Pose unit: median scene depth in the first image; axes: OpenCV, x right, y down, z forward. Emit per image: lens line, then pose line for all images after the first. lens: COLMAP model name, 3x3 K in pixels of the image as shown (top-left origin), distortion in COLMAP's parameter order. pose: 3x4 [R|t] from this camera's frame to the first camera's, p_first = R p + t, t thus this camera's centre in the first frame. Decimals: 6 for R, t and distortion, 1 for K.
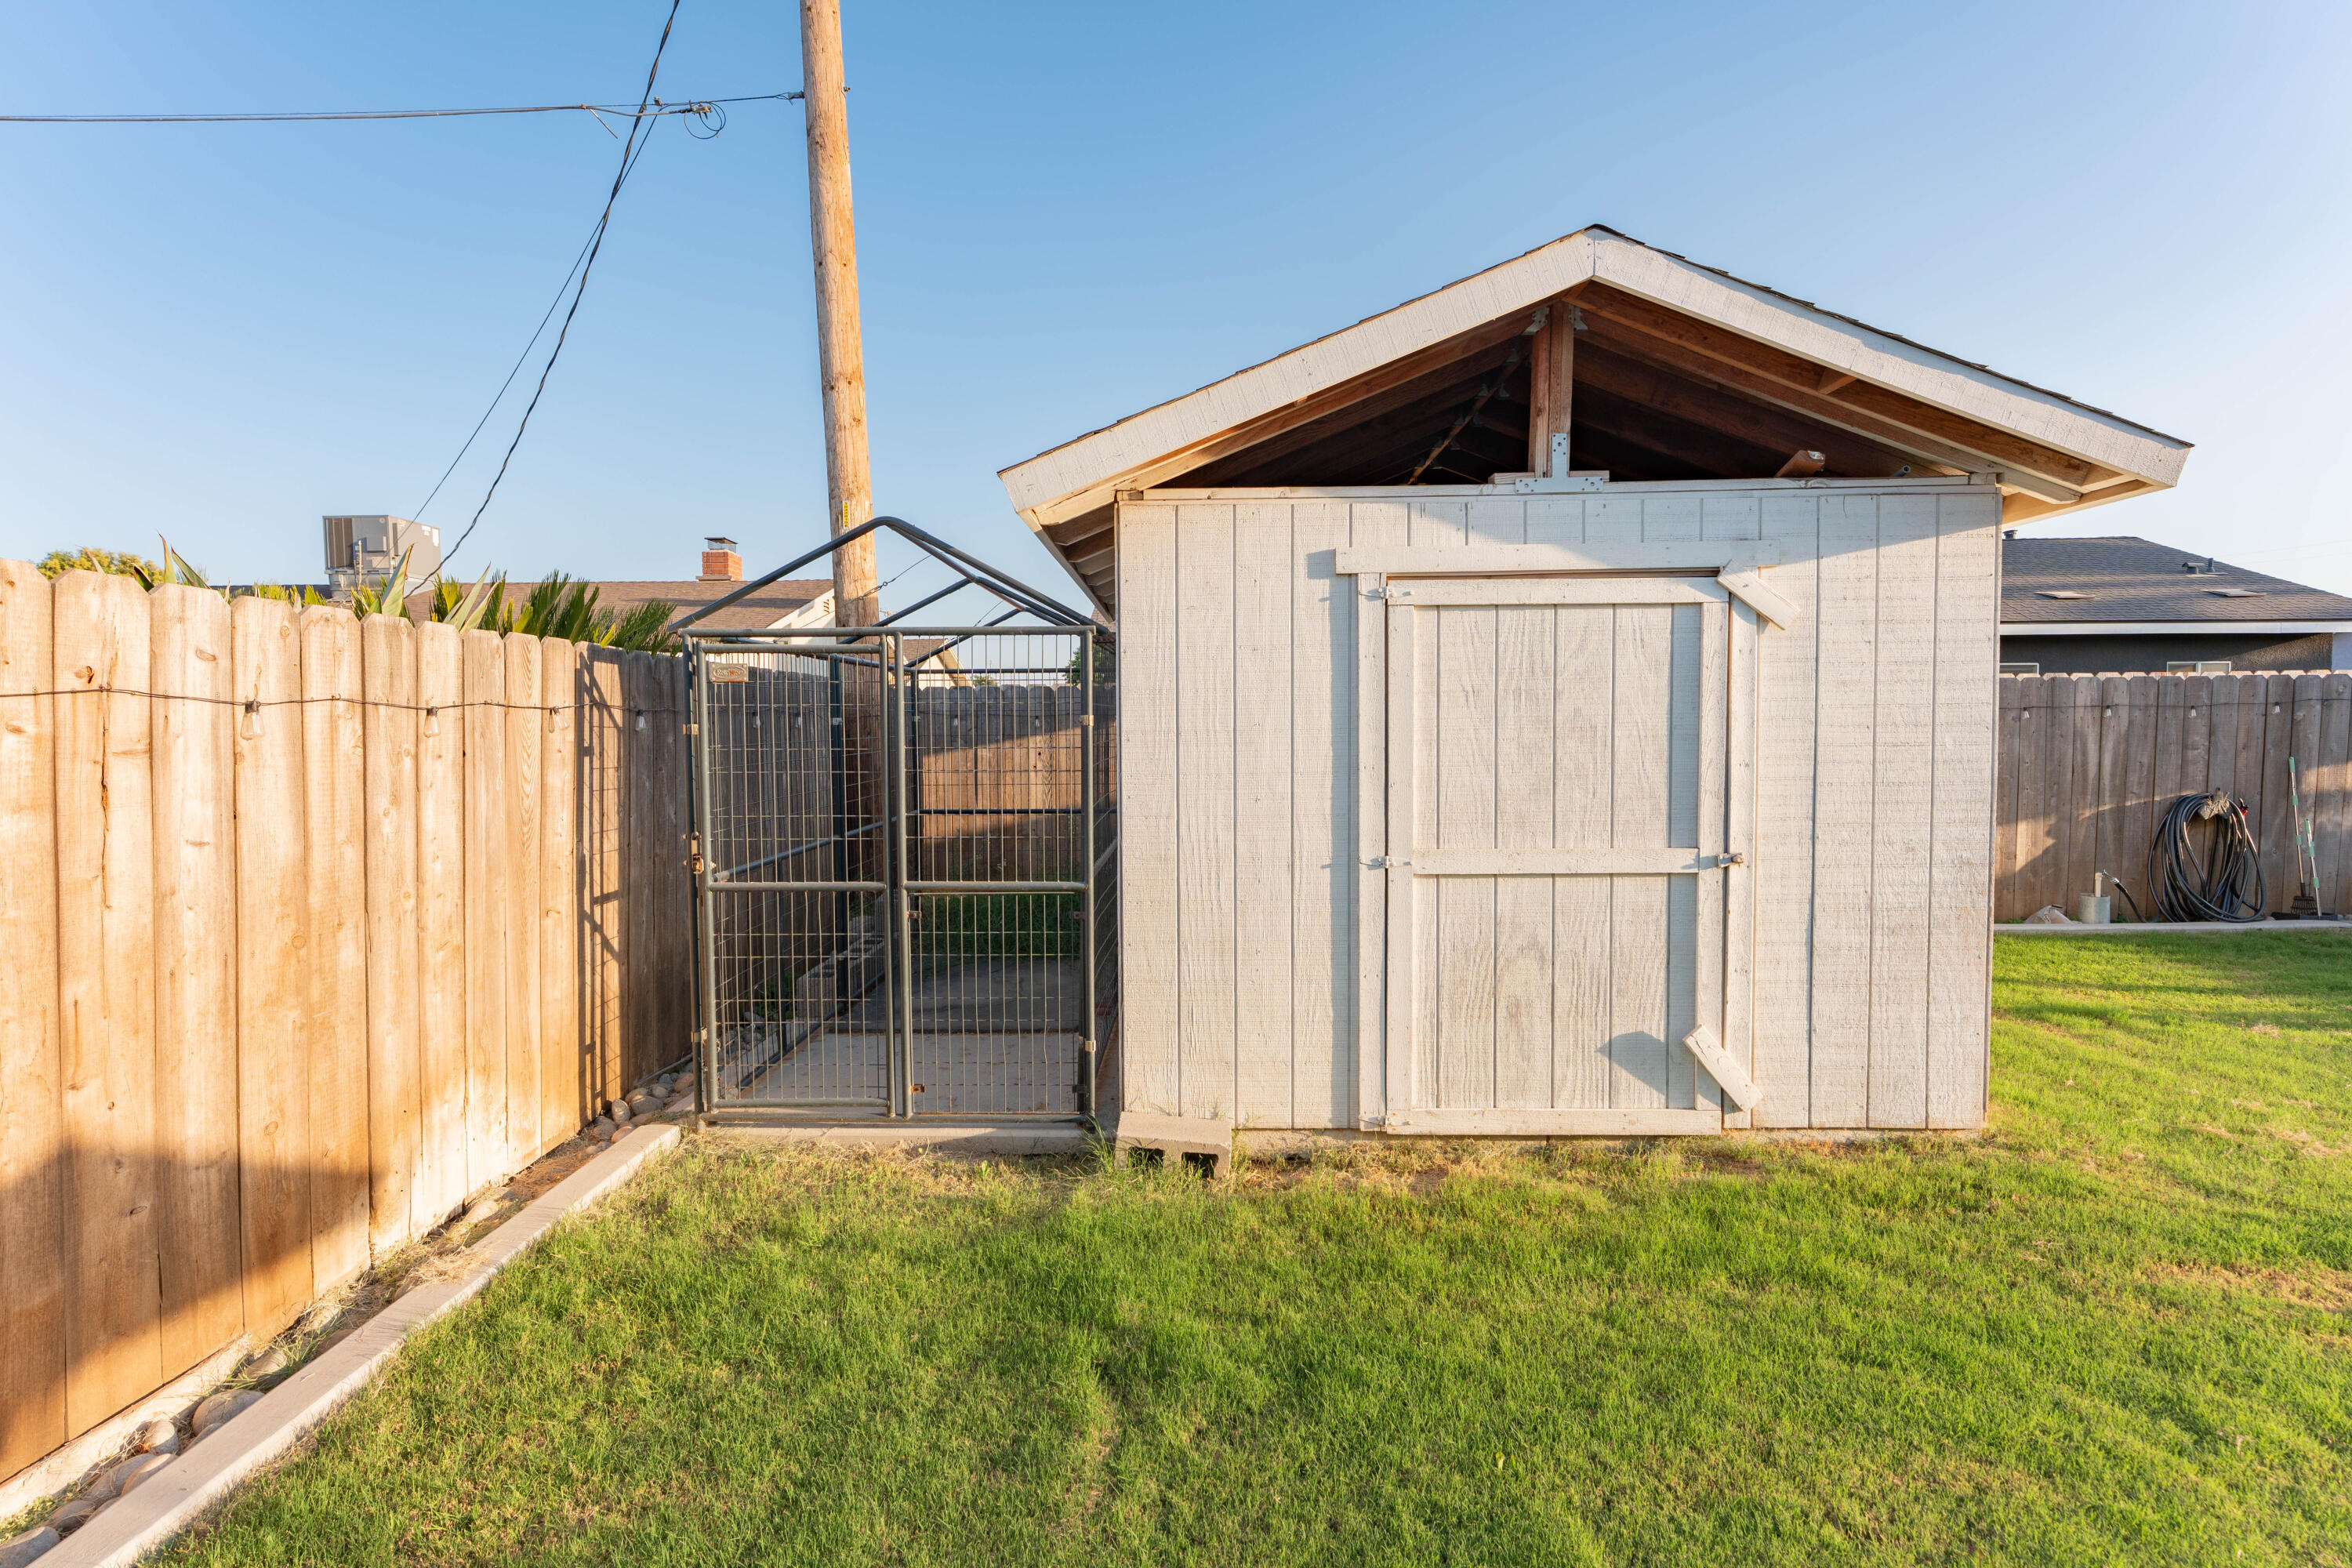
lens RADIAL K [[1062.8, 0, 1223.0], [0, 1062.8, 753.1], [0, 0, 1]] dist [-0.001117, -0.000093]
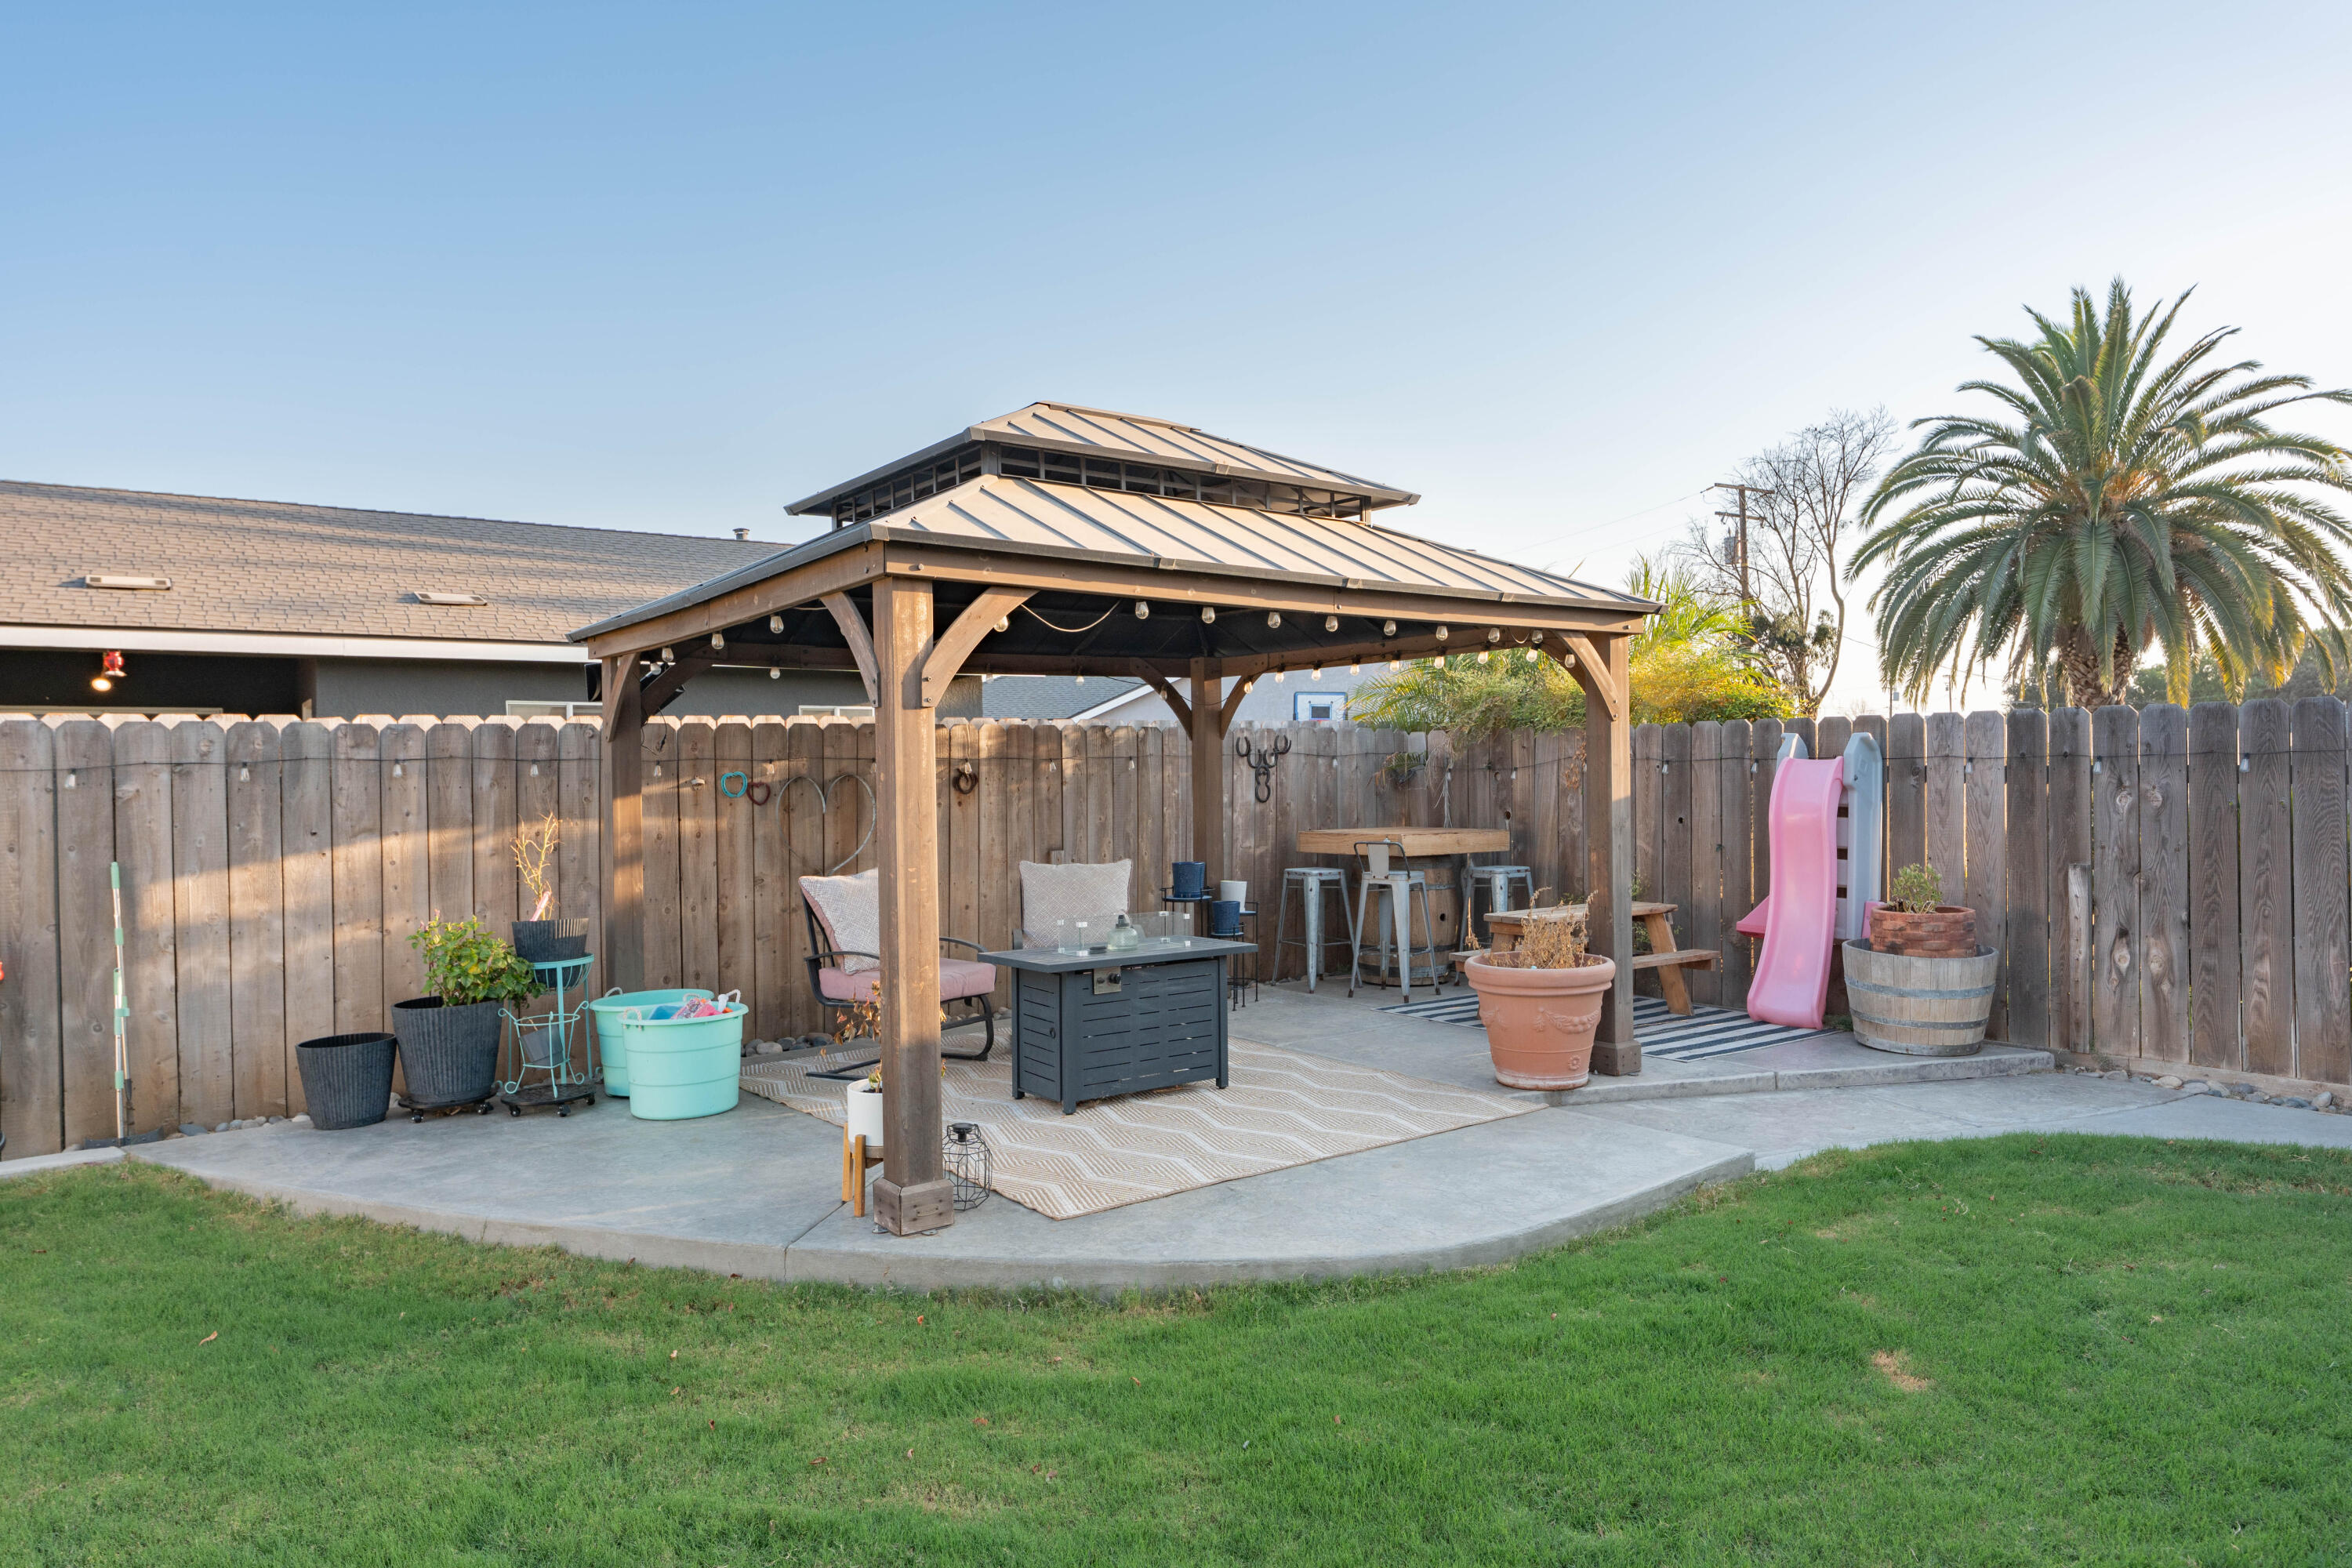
lens RADIAL K [[1451.2, 0, 1166.7], [0, 1451.2, 782.5], [0, 0, 1]] dist [-0.019318, 0.000071]
pose [[0.796010, -0.008308, 0.605226, 0.988975], [0.024334, 0.999537, -0.018284, -0.011544], [-0.604794, 0.029282, 0.795843, 0.023323]]
